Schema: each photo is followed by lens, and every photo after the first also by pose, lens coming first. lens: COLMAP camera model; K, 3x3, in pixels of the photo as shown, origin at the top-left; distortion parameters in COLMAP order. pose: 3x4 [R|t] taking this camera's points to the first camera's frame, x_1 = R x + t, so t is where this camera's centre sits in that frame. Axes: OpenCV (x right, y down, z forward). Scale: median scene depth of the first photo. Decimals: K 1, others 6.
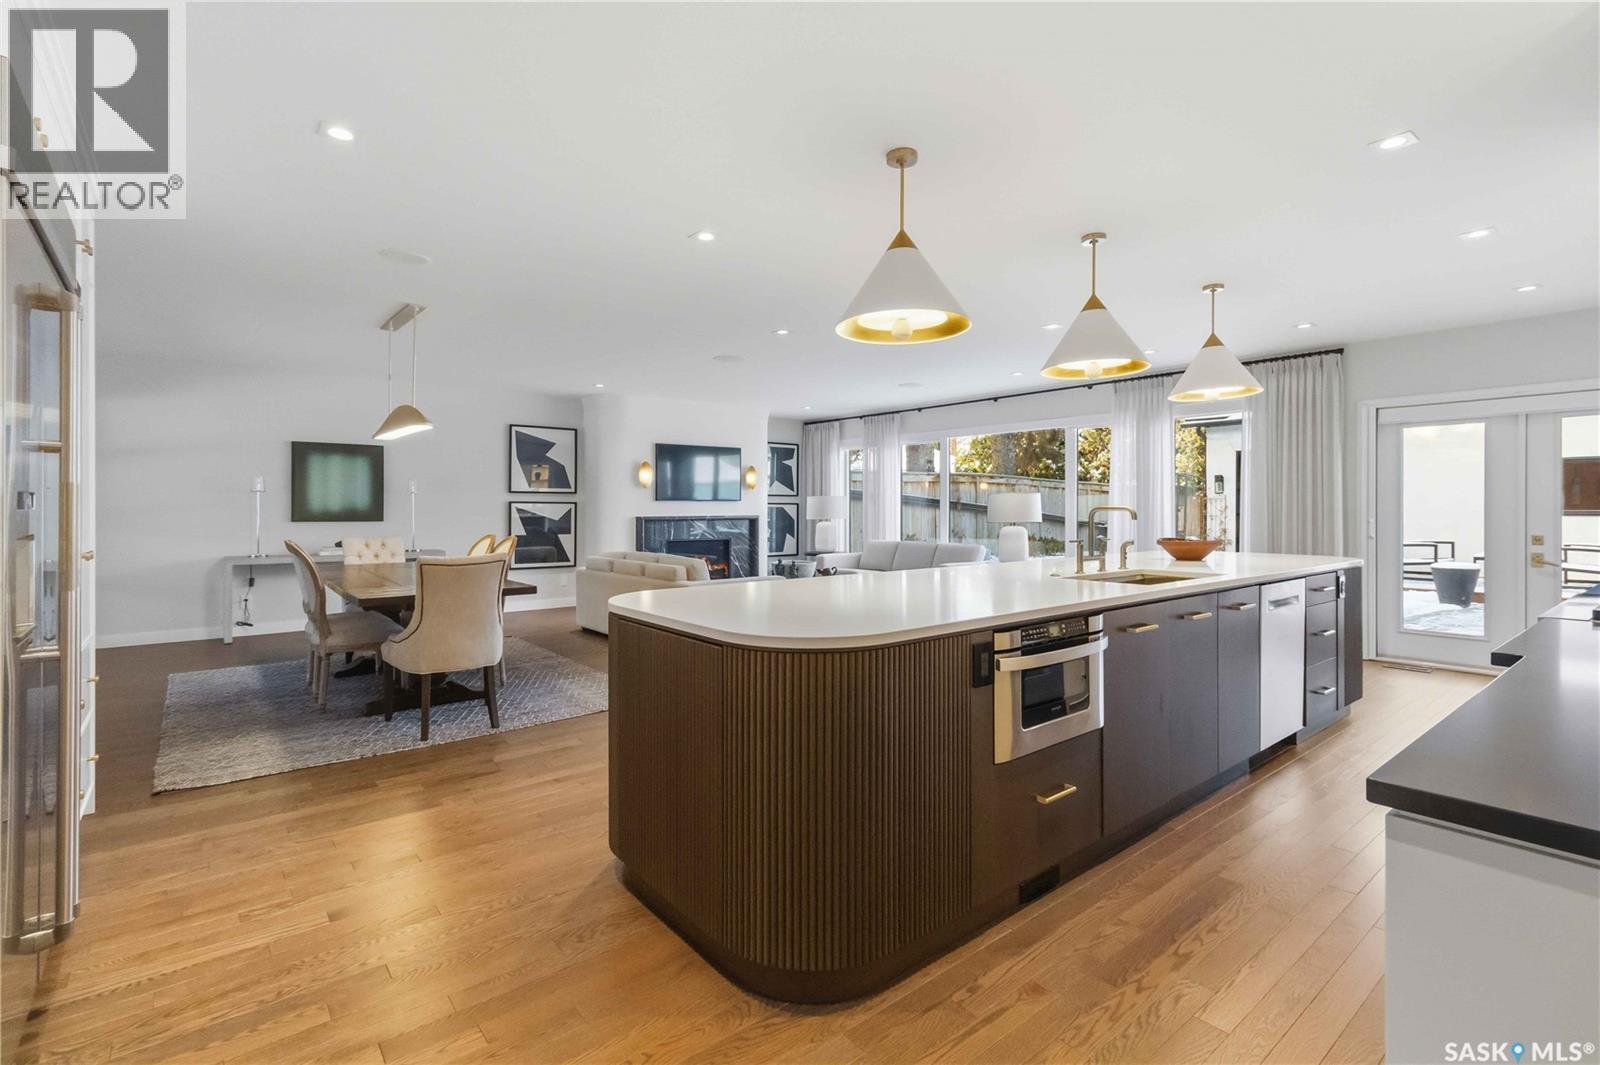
lens RADIAL K [[747.6, 0, 801.5], [0, 747.6, 506.7], [0, 0, 1]] dist [0.010420, -0.002230]
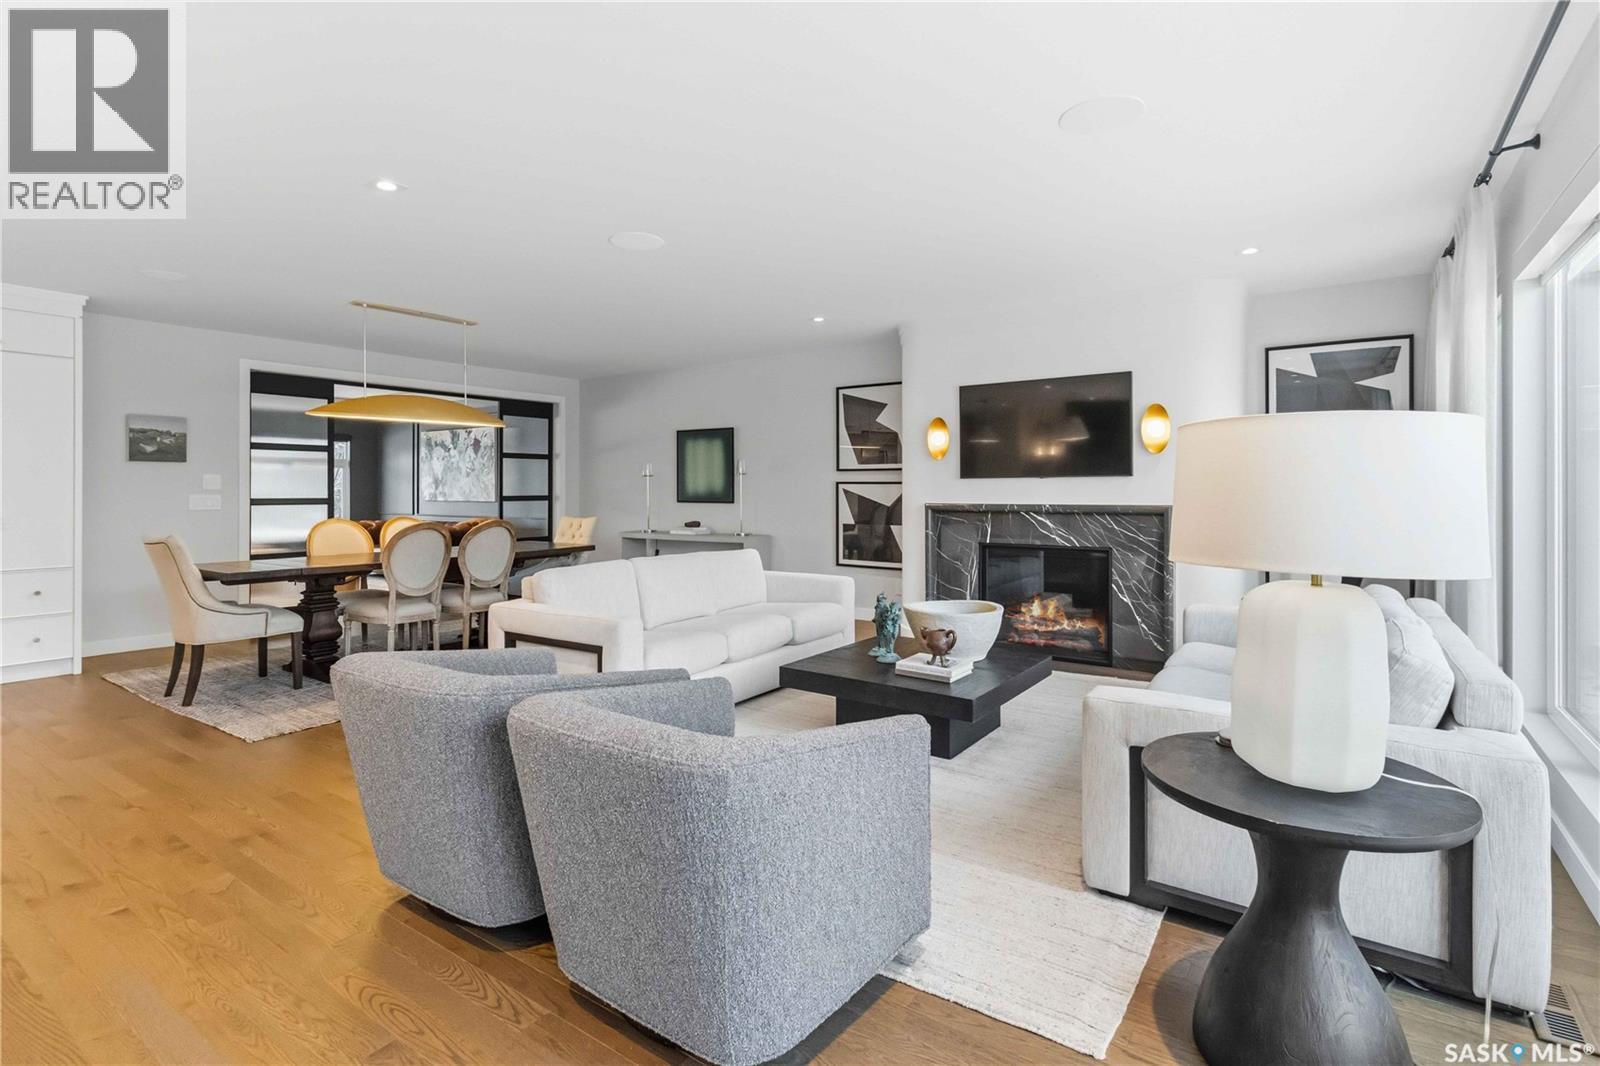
lens RADIAL K [[762.3, 0, 805.2], [0, 762.3, 488.9], [0, 0, 1]] dist [0.008300, 0.000115]
pose [[0.281510, -0.000172, -0.959558, 0.380317], [0.003631, 0.999993, 0.000886, -0.000025], [0.959551, -0.003734, 0.281509, 0.699099]]
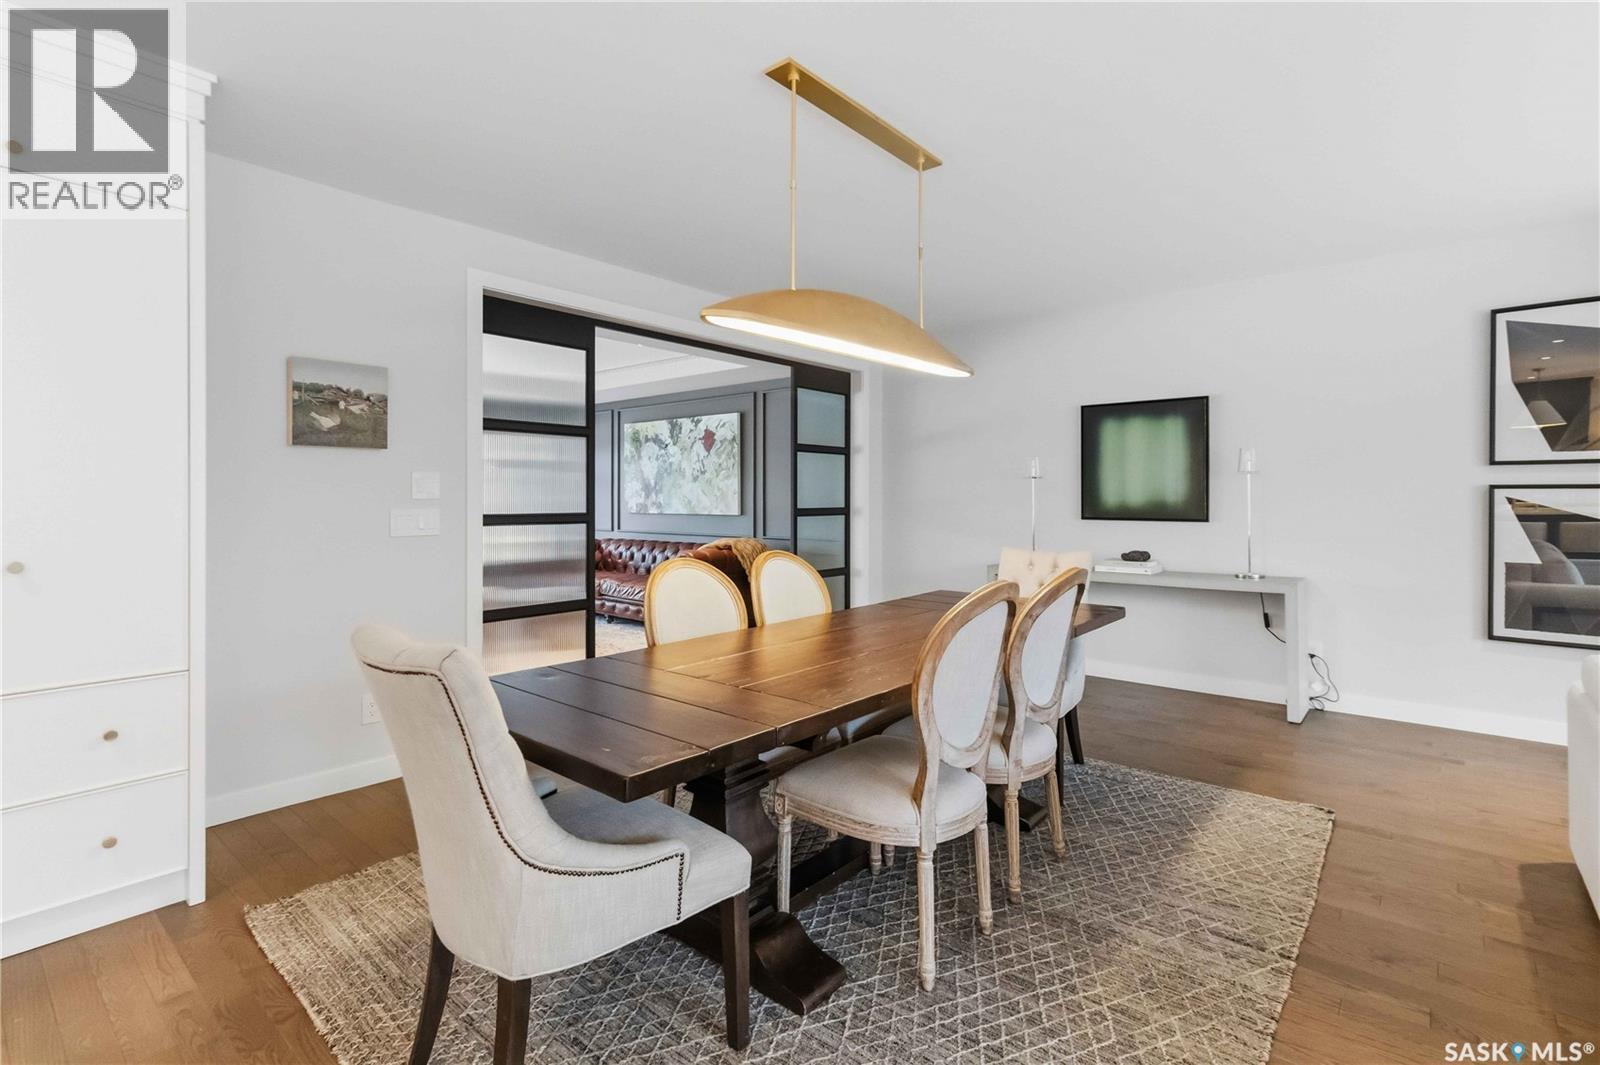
lens RADIAL K [[747.6, 0, 812.0], [0, 747.6, 500.8], [0, 0, 1]] dist [0.010420, -0.002230]
pose [[0.188182, 0.003930, -0.982126, -0.026830], [0.003250, 0.999984, 0.004624, -0.000974], [0.982129, -0.004062, 0.188166, 0.499579]]
